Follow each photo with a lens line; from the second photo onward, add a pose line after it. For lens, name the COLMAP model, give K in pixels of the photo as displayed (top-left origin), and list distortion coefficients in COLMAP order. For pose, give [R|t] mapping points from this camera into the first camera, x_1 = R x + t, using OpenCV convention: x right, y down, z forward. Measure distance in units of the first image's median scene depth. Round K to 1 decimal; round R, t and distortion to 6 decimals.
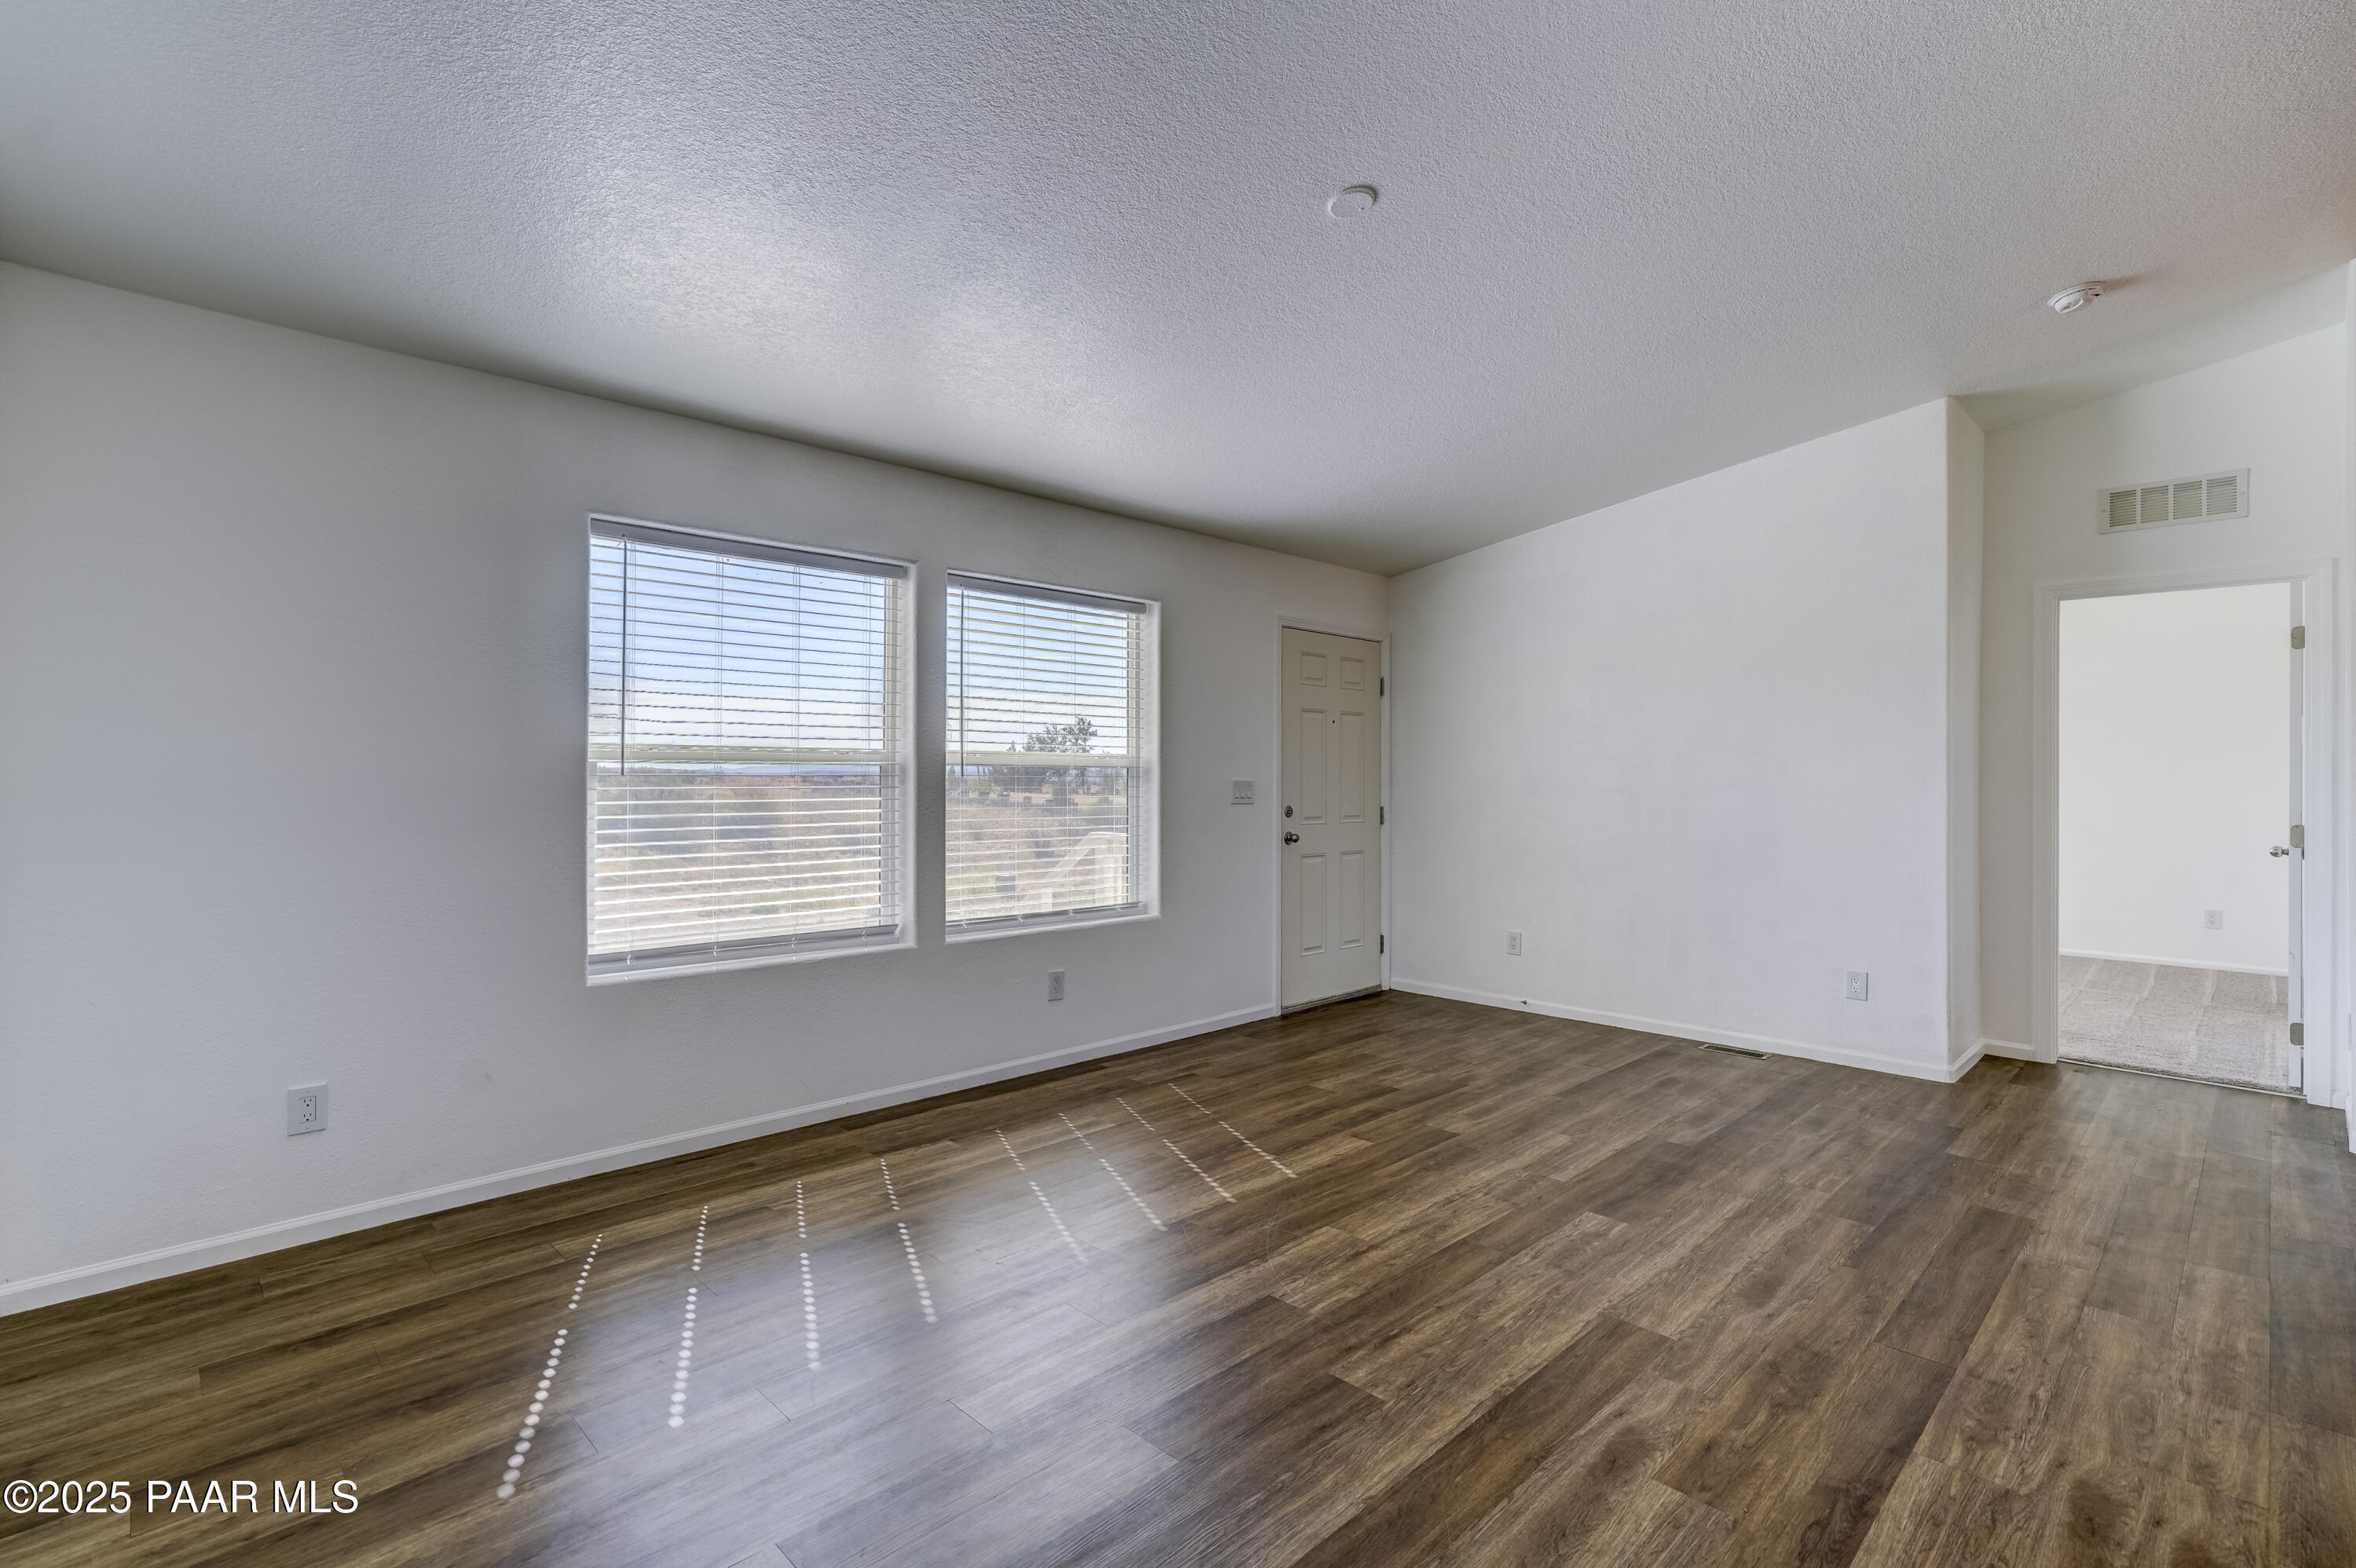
lens RADIAL K [[1080.8, 0, 1144.0], [0, 1080.8, 775.7], [0, 0, 1]] dist [-0.000817, 0.001216]
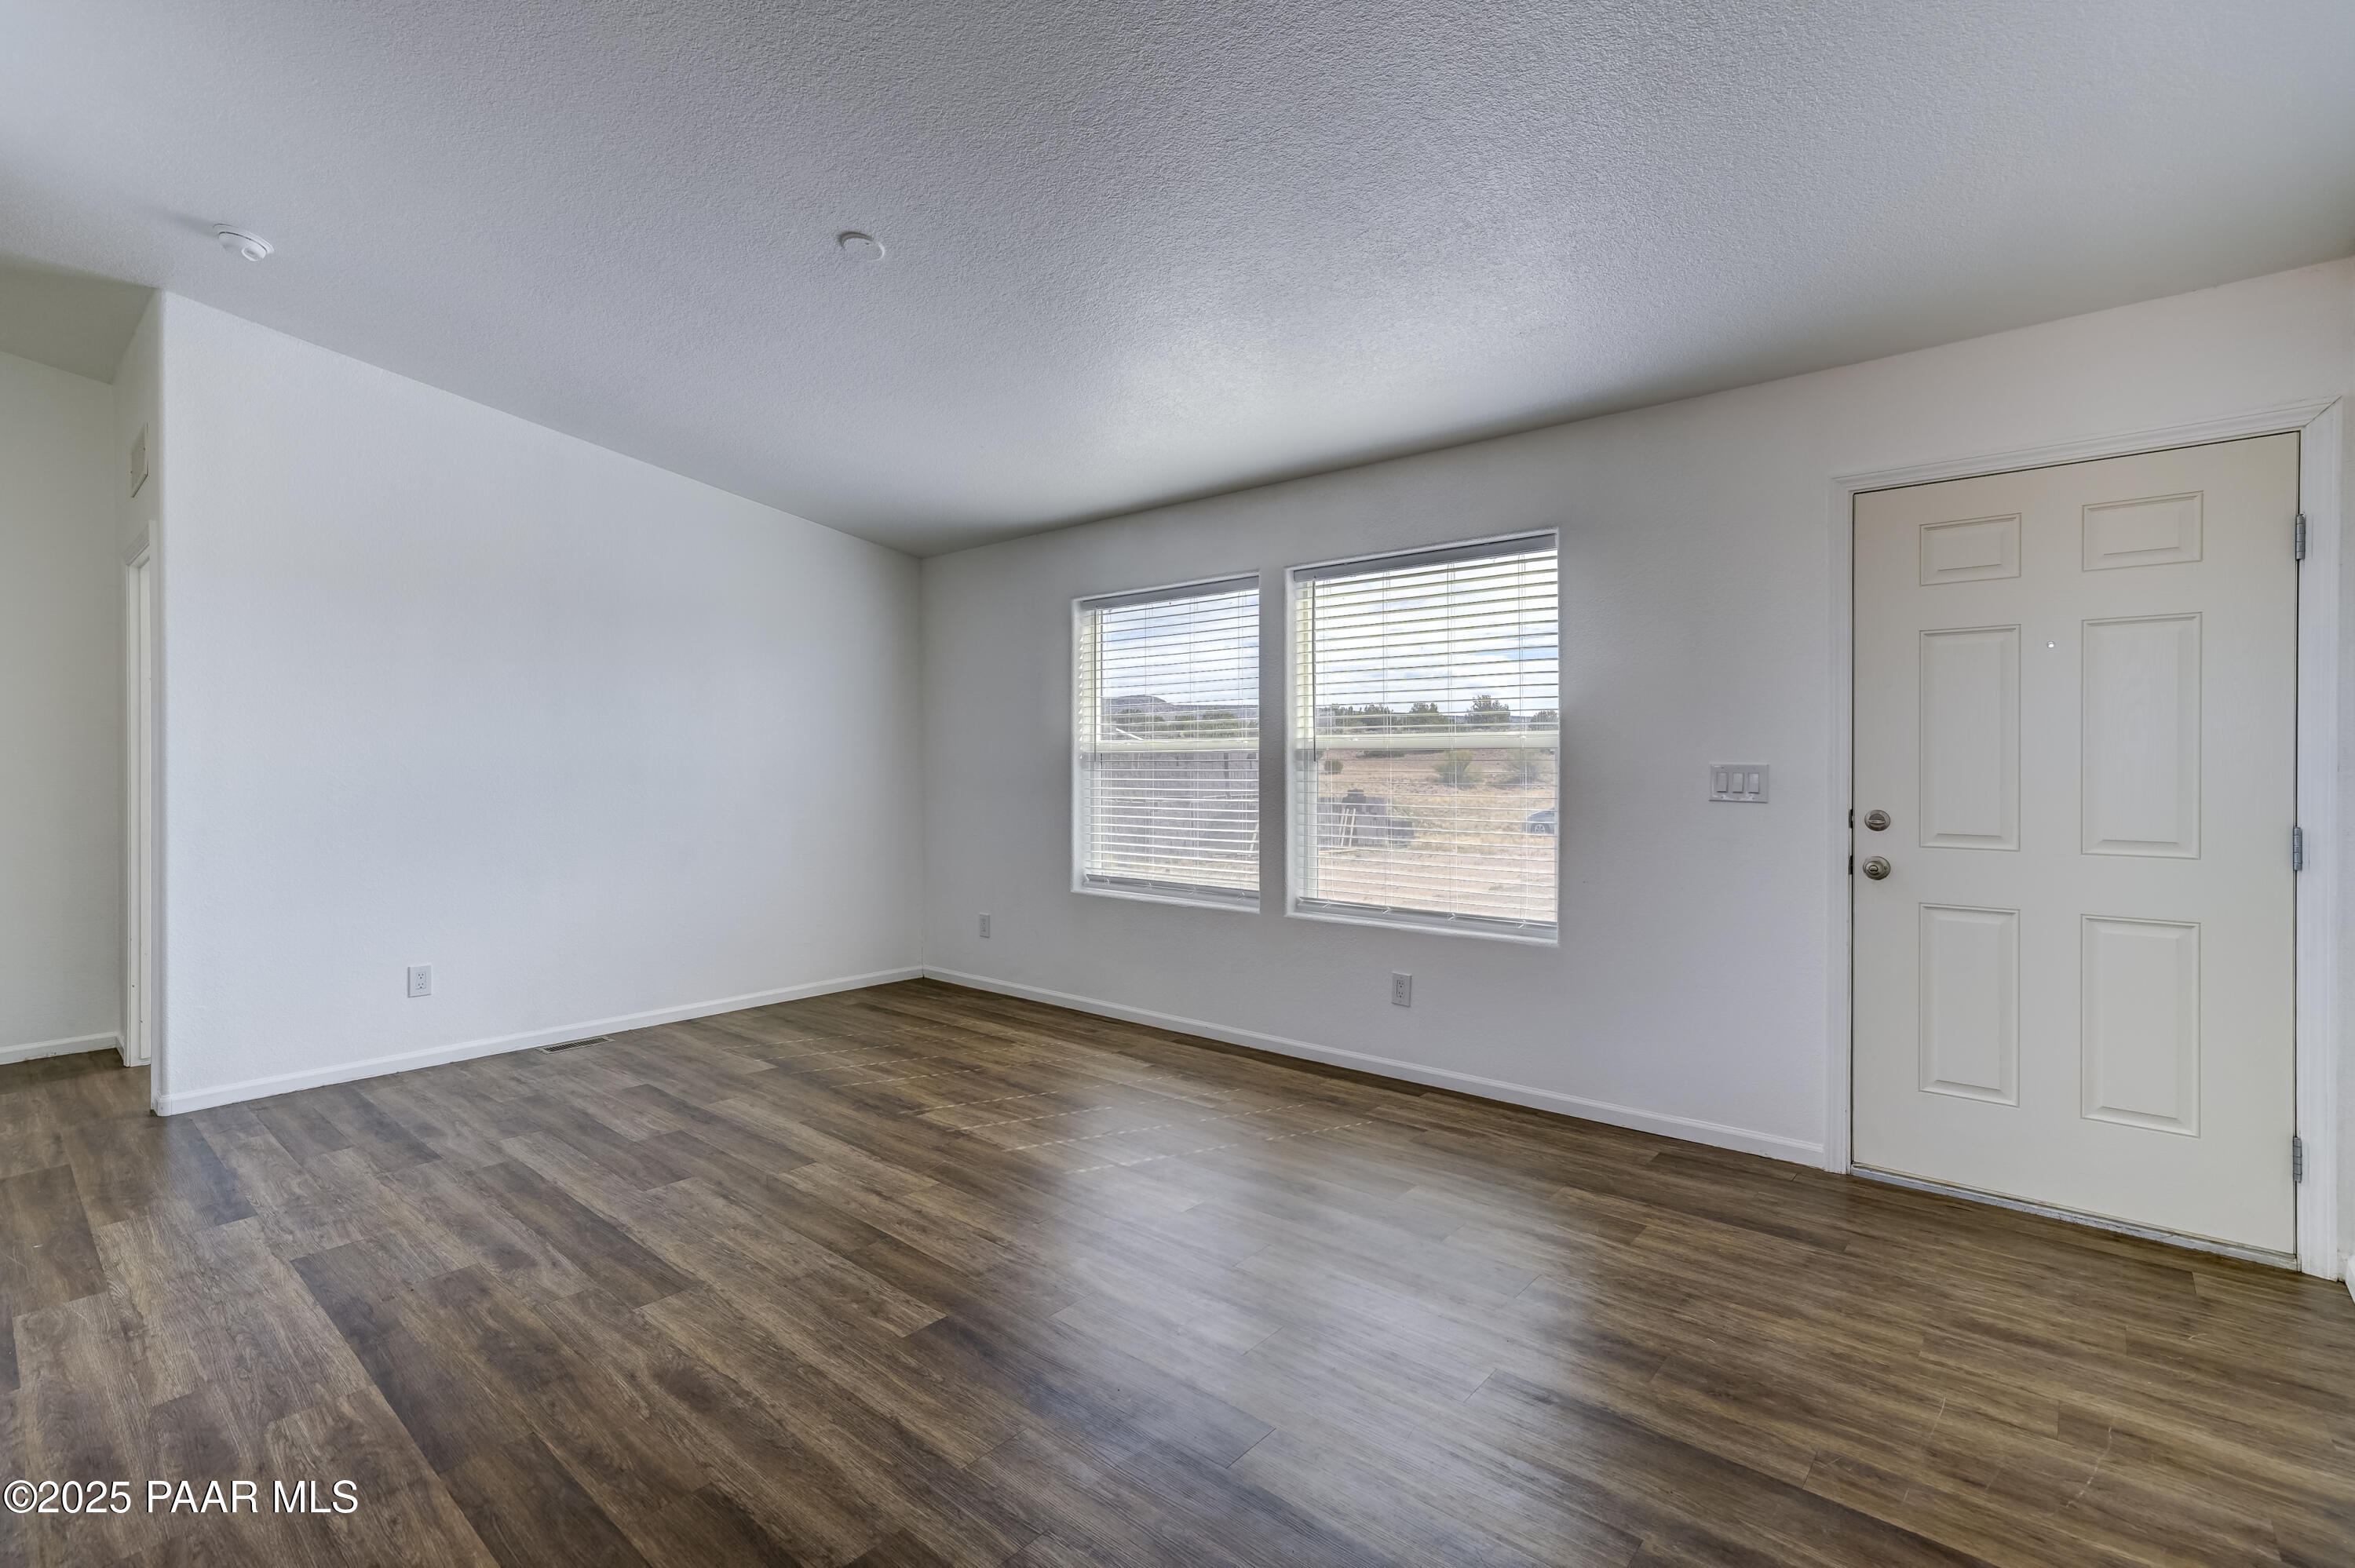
lens RADIAL K [[1051.6, 0, 1174.1], [0, 1051.6, 773.0], [0, 0, 1]] dist [-0.008548, 0.007005]
pose [[0.099787, 0.005767, -0.994992, 1.199359], [0.005260, 0.999966, 0.006324, 0.007397], [0.994995, -0.005865, 0.099753, 1.109209]]
